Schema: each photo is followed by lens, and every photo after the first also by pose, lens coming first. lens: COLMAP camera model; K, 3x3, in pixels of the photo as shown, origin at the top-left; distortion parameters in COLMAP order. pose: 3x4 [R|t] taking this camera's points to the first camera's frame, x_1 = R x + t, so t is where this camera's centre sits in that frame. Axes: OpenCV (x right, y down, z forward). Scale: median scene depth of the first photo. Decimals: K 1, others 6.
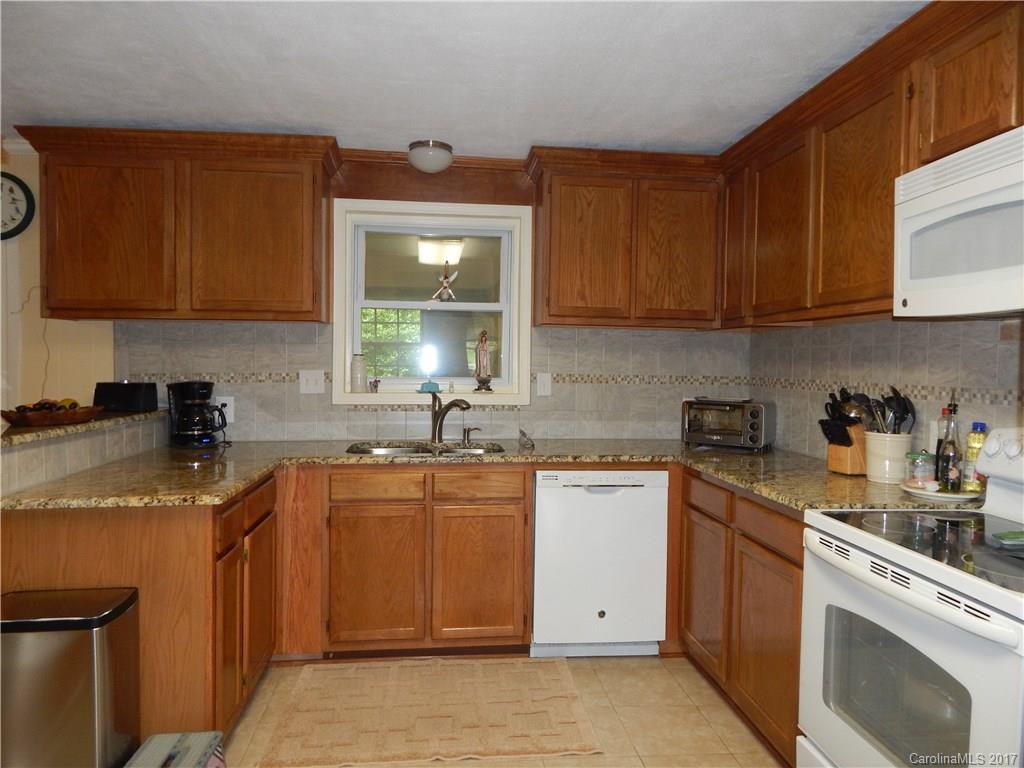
lens RADIAL K [[662.2, 0, 511.4], [0, 662.2, 383.5], [0, 0, 1]] dist [-0.006423, -0.001070]
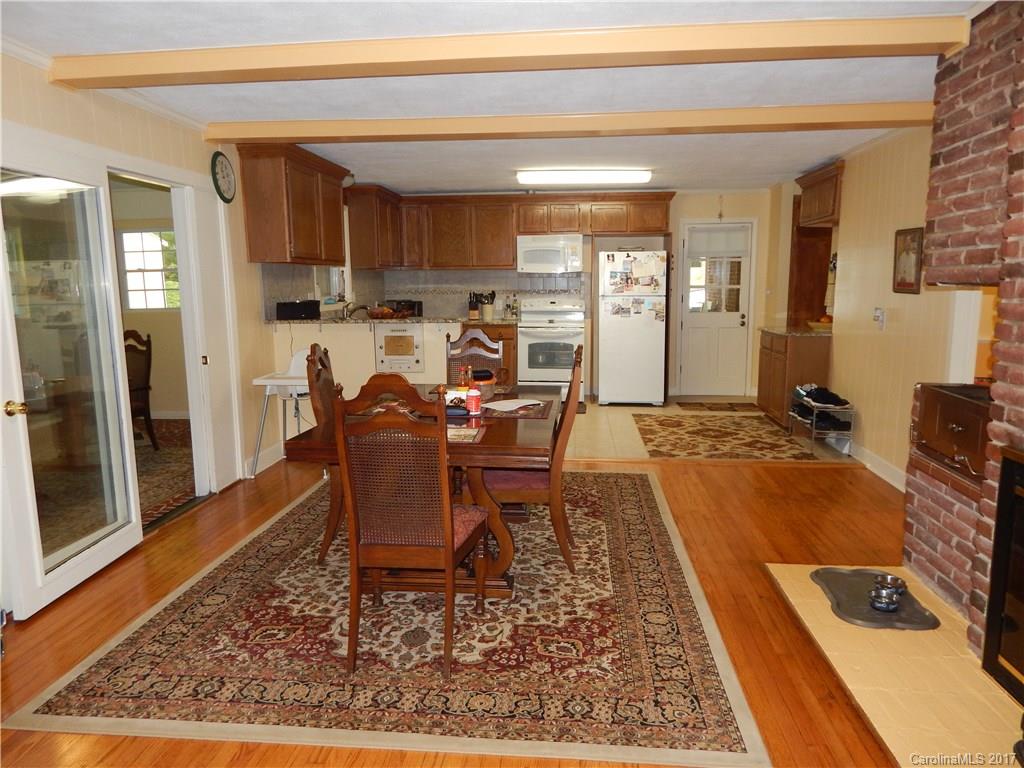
lens RADIAL K [[662.2, 0, 513.5], [0, 662.2, 382.3], [0, 0, 1]] dist [-0.006423, -0.001070]
pose [[0.210585, -0.155871, 0.965069, -2.730835], [0.032815, 0.987777, 0.152378, -0.045269], [-0.977025, -0.000420, 0.213126, 0.150629]]
